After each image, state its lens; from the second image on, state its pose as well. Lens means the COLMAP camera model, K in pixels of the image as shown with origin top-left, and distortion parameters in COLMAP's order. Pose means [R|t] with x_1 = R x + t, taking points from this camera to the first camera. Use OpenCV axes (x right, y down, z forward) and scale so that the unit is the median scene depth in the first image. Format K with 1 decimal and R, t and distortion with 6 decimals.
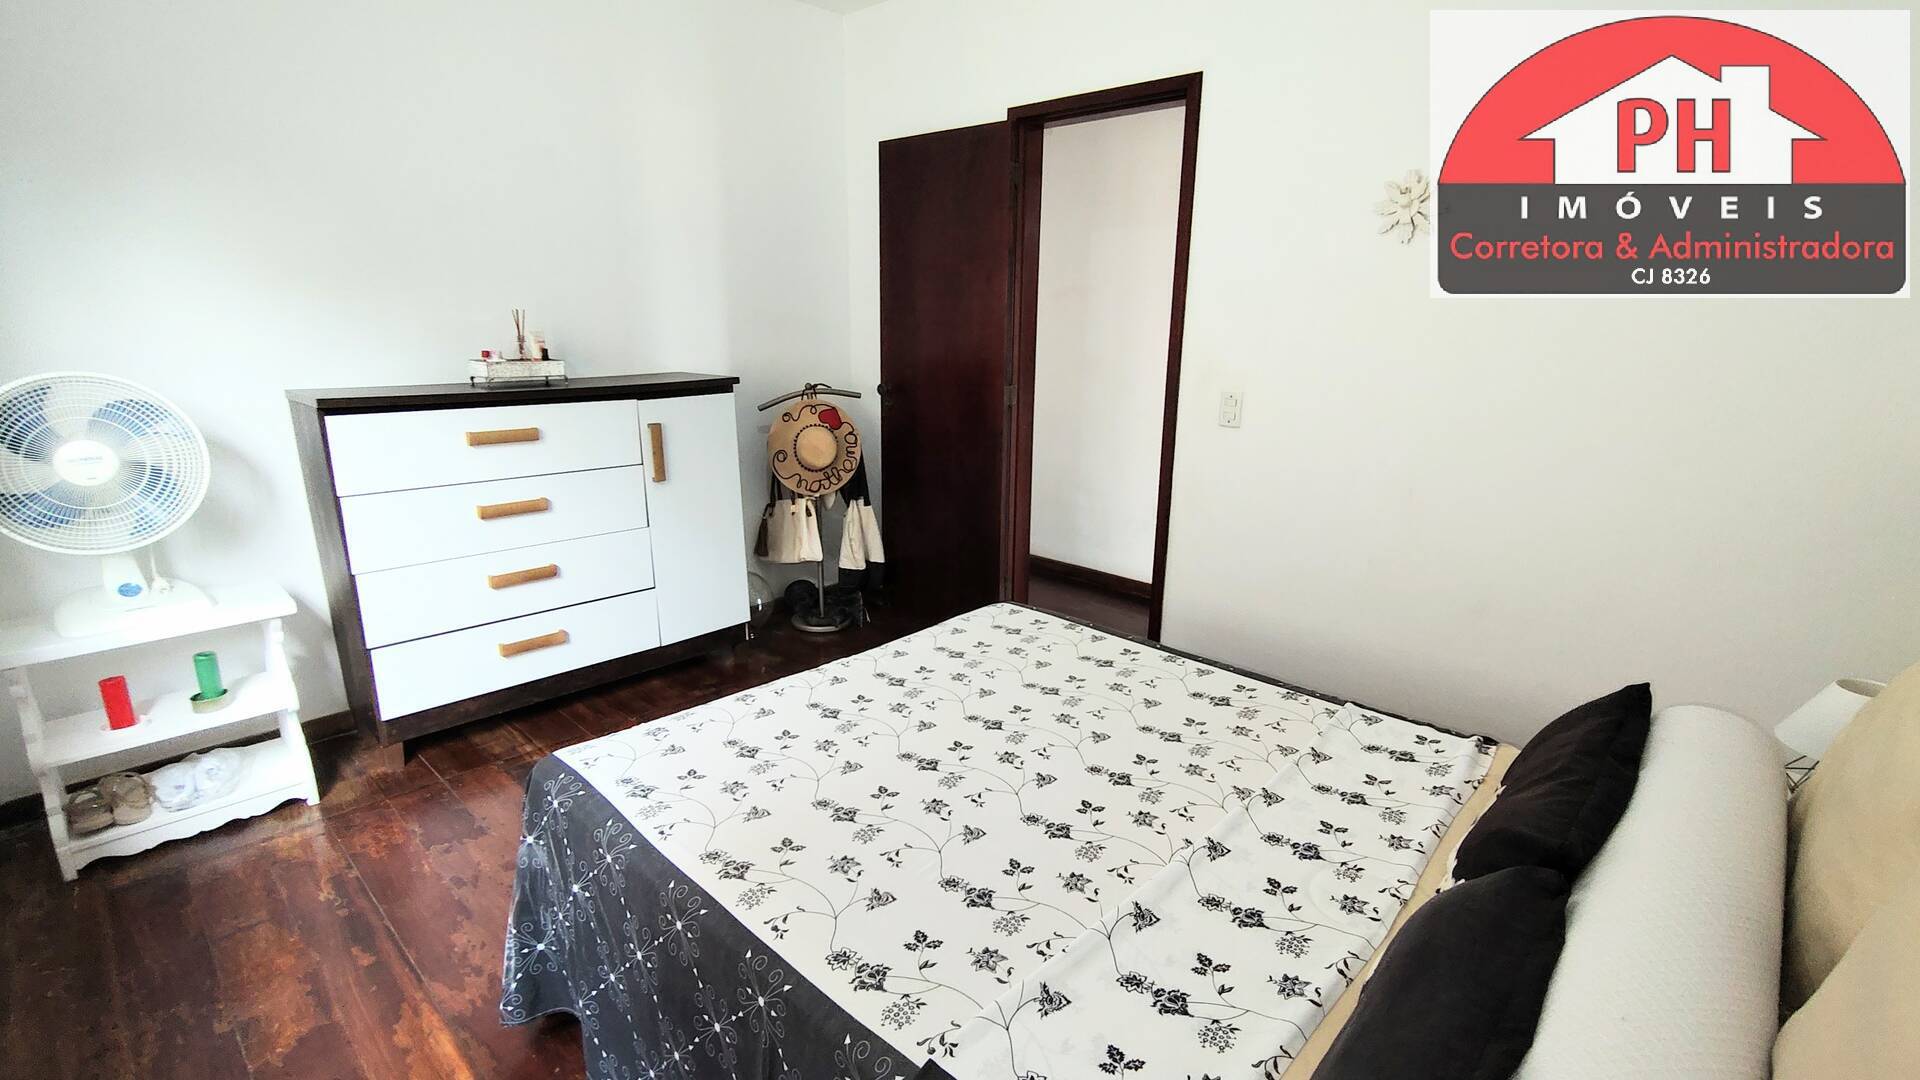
lens RADIAL K [[883.5, 0, 968.3], [0, 883.5, 545.7], [0, 0, 1]] dist [-0.002700, 0.002144]
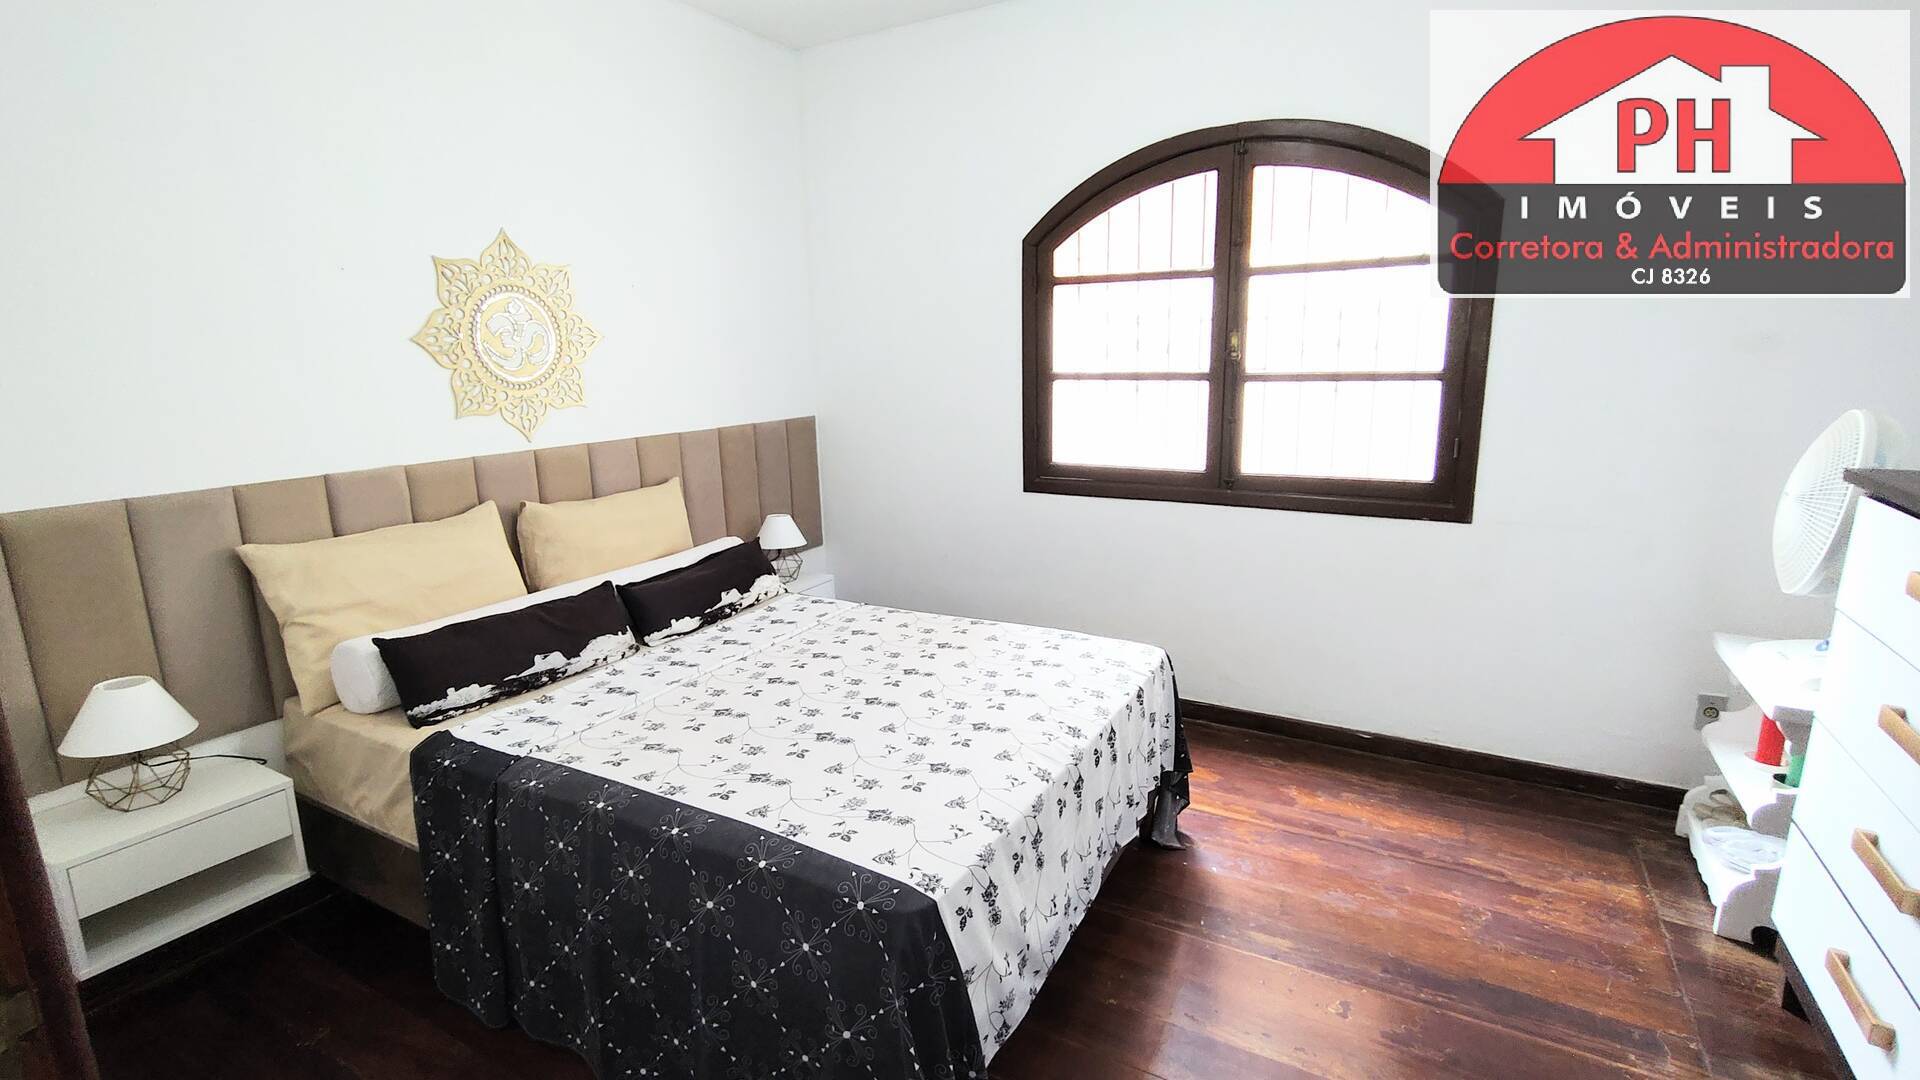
lens RADIAL K [[883.5, 0, 953.5], [0, 883.5, 539.2], [0, 0, 1]] dist [-0.002700, 0.002144]
pose [[-0.972727, 0.054048, -0.225570, 0.168878], [-0.053445, 0.894084, 0.444699, -0.495617], [0.225713, 0.444626, -0.866811, 1.844755]]
